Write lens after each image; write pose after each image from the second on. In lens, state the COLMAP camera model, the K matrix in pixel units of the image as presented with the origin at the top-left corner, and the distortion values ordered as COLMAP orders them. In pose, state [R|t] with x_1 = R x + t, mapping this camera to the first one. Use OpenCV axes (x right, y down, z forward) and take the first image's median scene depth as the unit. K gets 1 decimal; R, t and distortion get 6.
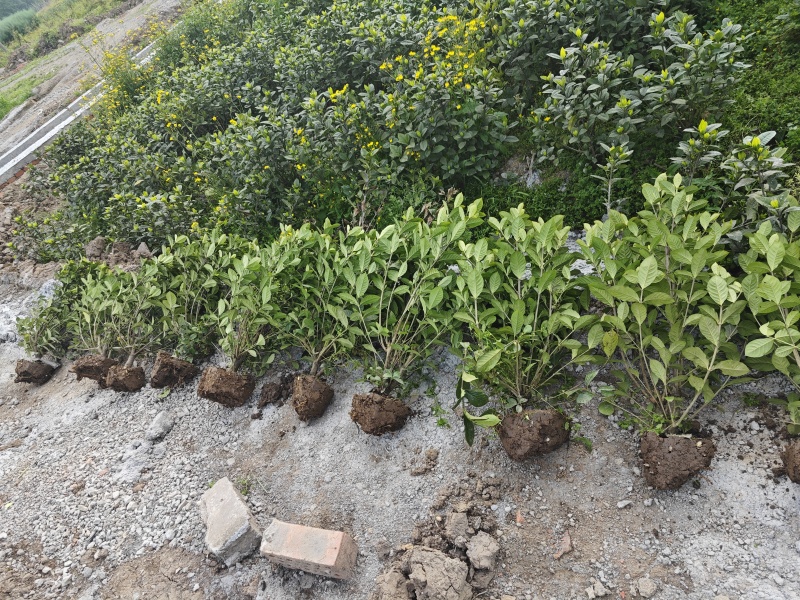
lens RADIAL K [[533.2, 0, 400.5], [0, 533.2, 305.3], [0, 0, 1]] dist [0.051768, -0.049898]
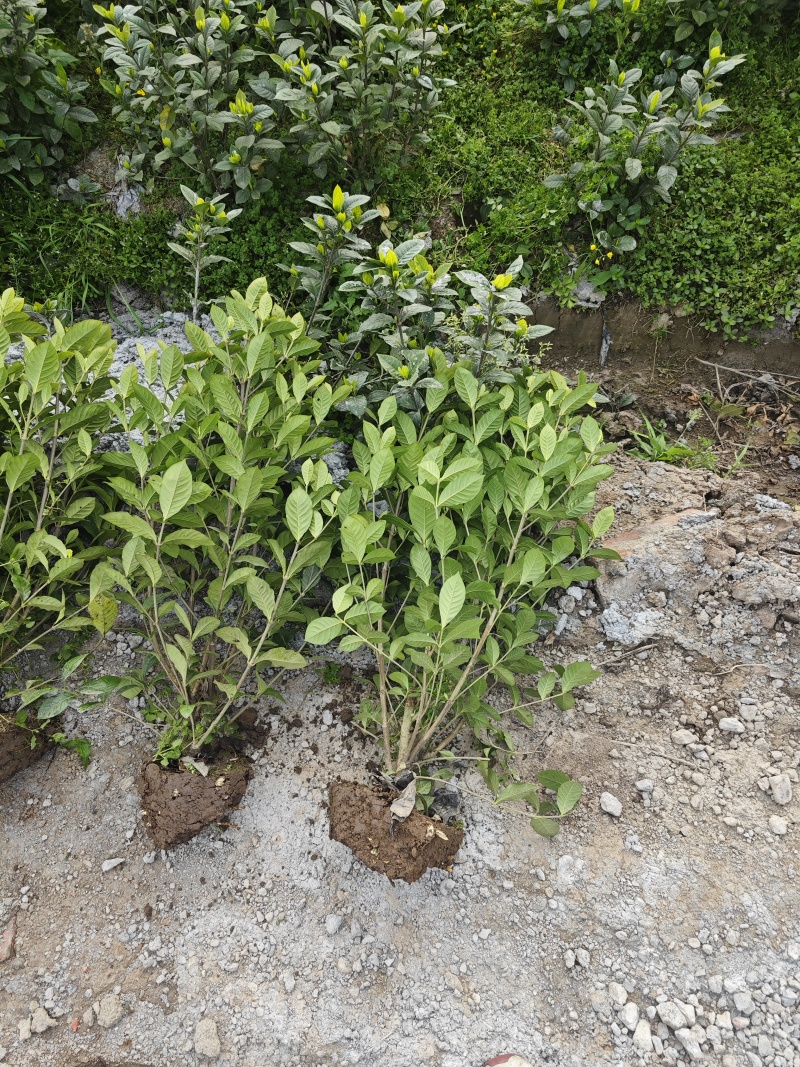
lens RADIAL K [[706.6, 0, 400.0], [0, 706.6, 533.5], [0, 0, 1]] dist [0.058869, -0.046831]
pose [[0.916609, -0.019044, 0.399331, 0.391803], [-0.095055, 0.959838, 0.263961, -0.246691], [-0.388320, -0.279907, 0.877986, 0.247689]]
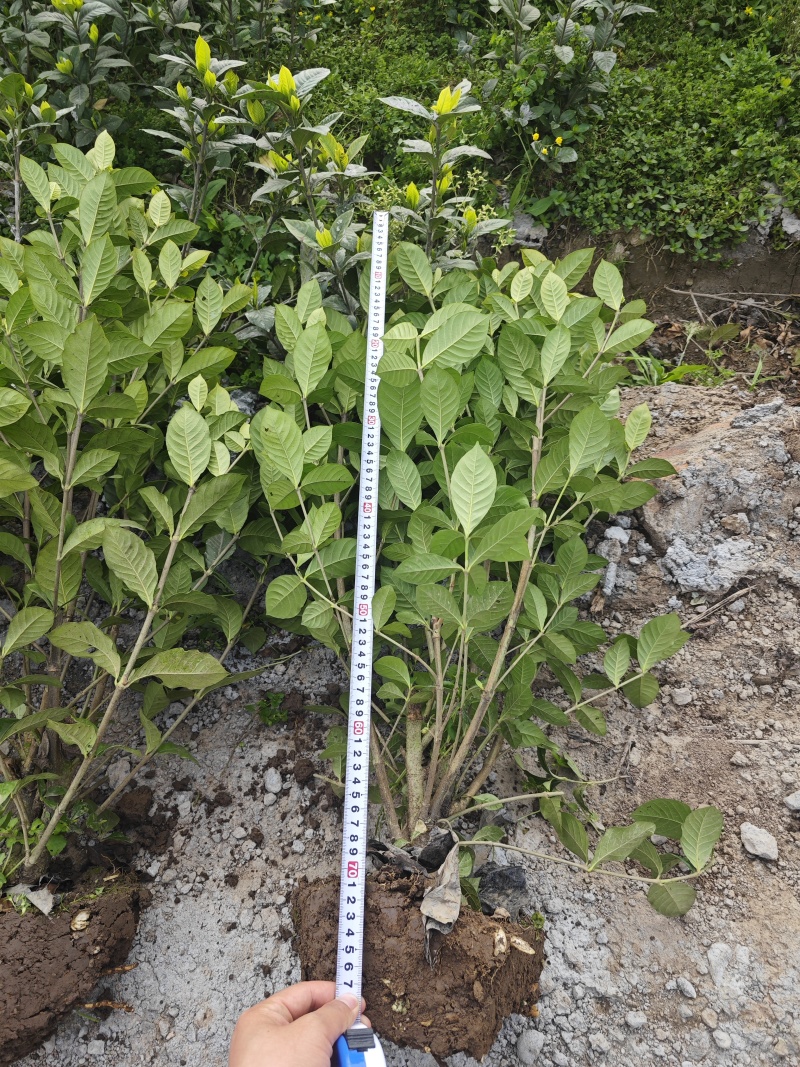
lens RADIAL K [[711.2, 0, 392.0], [0, 711.2, 529.4], [0, 0, 1]] dist [0.051768, -0.049898]
pose [[0.862961, -0.071224, 0.500225, 0.481815], [0.017403, 0.993617, 0.111454, -0.024920], [-0.504970, -0.087475, 0.858693, 0.511562]]
